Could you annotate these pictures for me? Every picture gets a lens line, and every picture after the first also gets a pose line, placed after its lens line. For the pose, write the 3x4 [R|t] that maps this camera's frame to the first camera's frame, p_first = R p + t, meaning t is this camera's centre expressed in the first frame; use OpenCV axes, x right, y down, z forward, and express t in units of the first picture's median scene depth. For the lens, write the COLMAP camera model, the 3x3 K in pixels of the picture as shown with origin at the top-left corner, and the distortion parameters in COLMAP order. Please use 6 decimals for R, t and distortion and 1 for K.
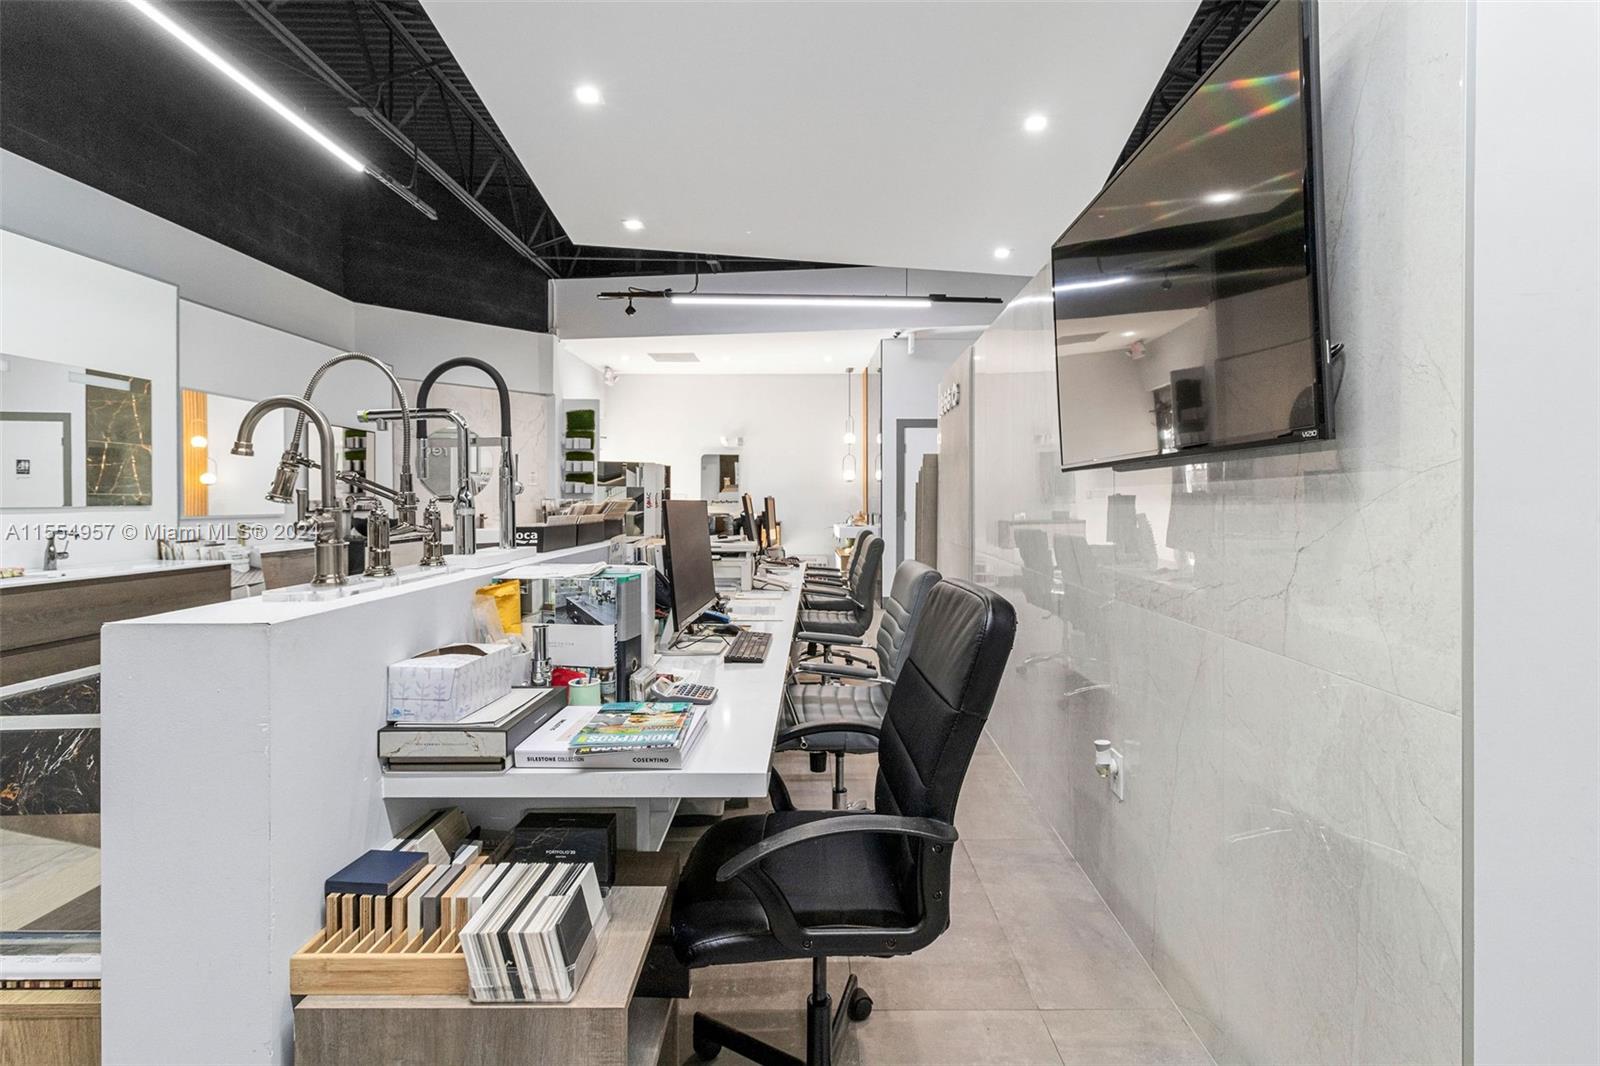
lens RADIAL K [[741.4, 0, 811.7], [0, 741.4, 505.7], [0, 0, 1]] dist [0.030616, 0.000102]
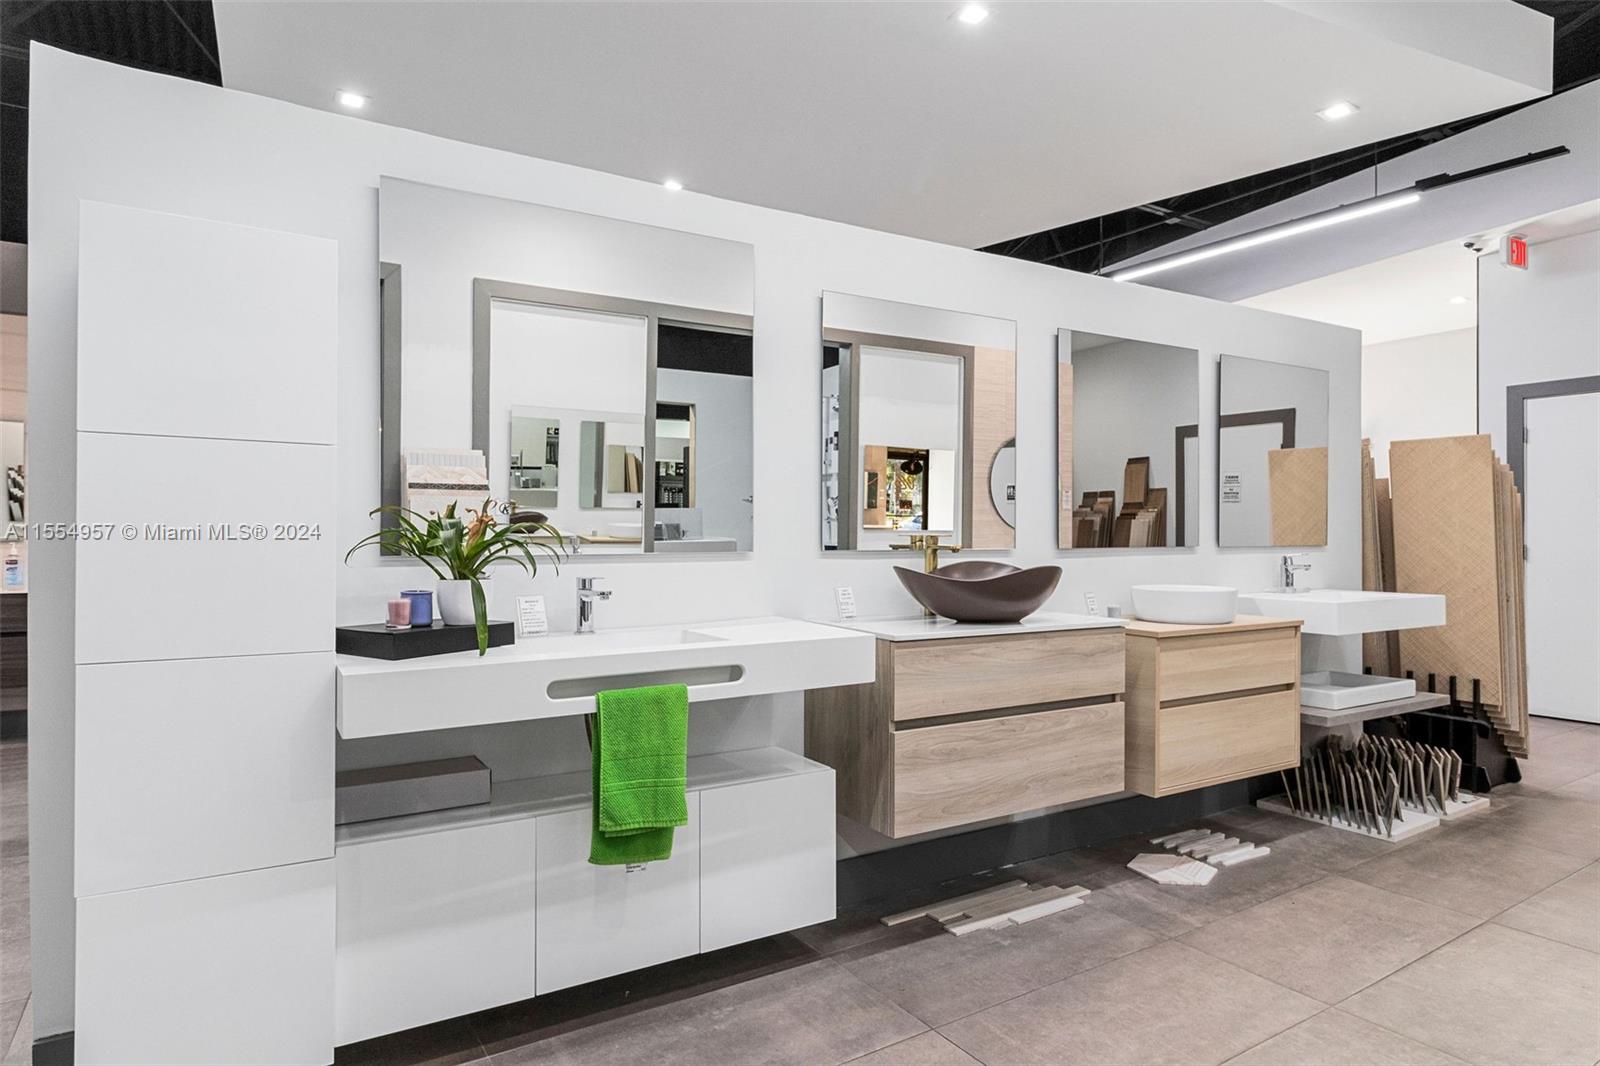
lens RADIAL K [[928.4, 0, 794.6], [0, 928.4, 519.2], [0, 0, 1]] dist [0.003750, -0.001852]
pose [[0.543567, -0.005921, -0.839345, 0.515367], [-0.011848, 0.999821, -0.014727, 0.005432], [0.839282, 0.017950, 0.543400, 0.175607]]
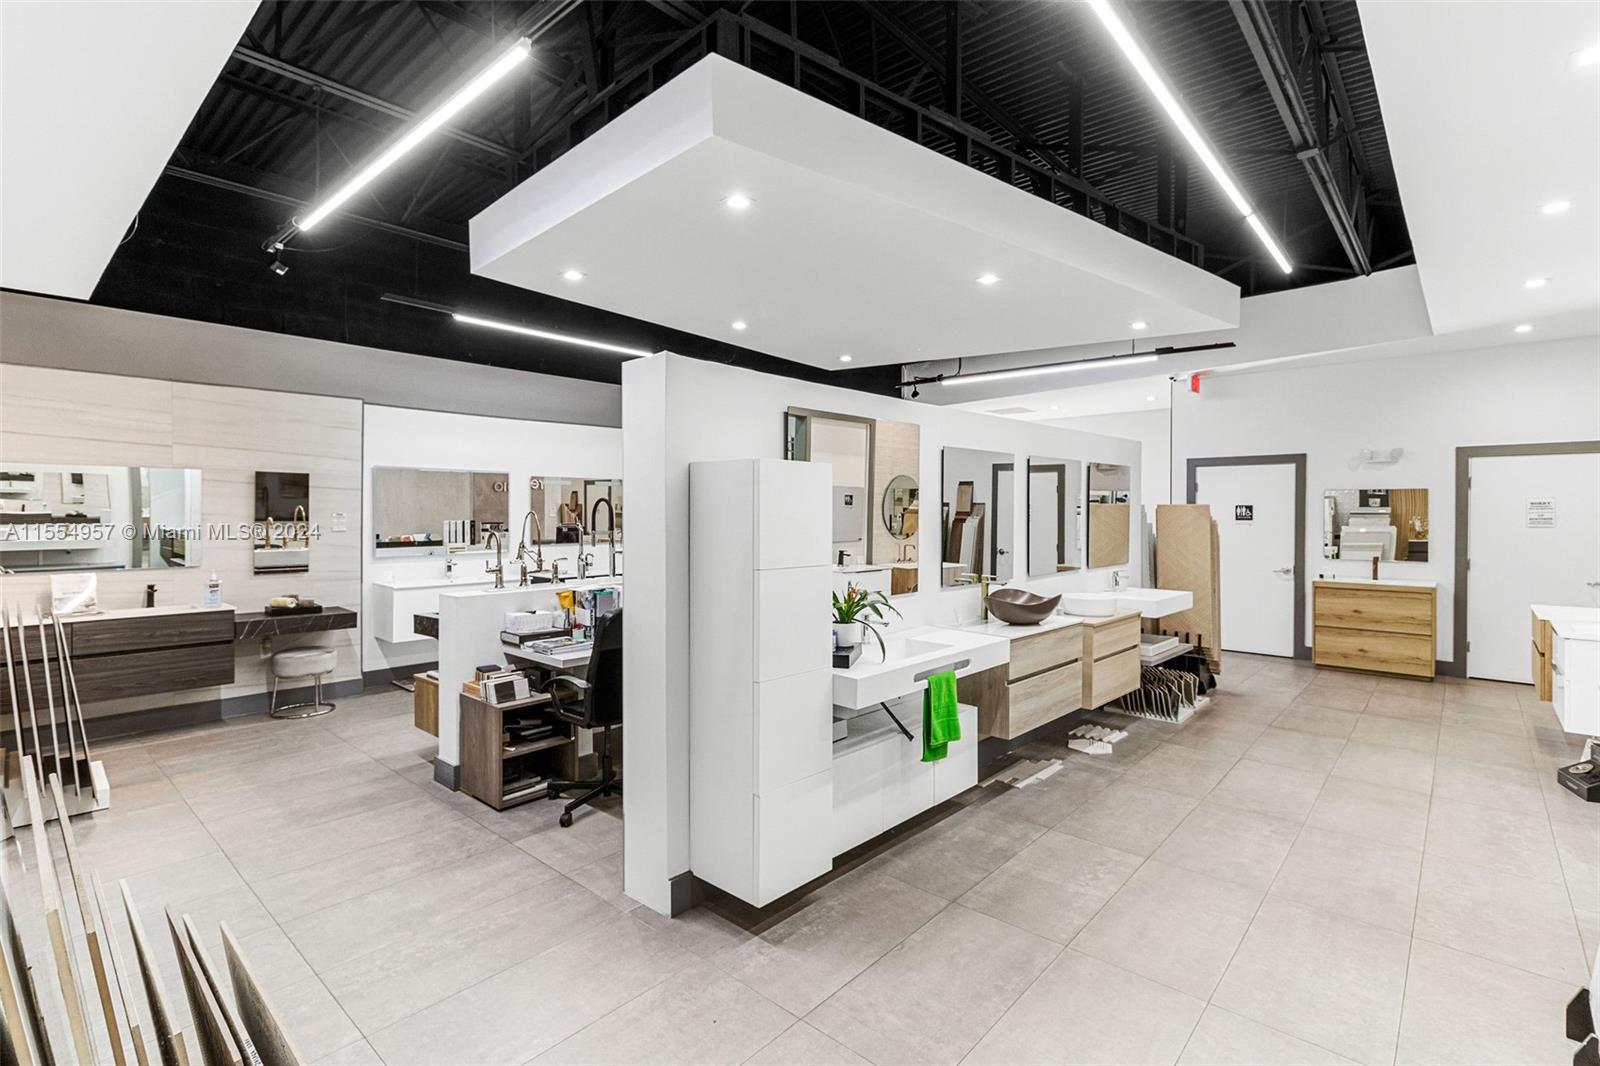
lens RADIAL K [[741.4, 0, 811.7], [0, 741.4, 505.7], [0, 0, 1]] dist [0.030616, 0.000102]
pose [[0.746136, -0.001097, -0.665793, 0.502052], [-0.007640, 0.999919, -0.010209, -0.047350], [0.665750, 0.012704, 0.746067, -0.114097]]
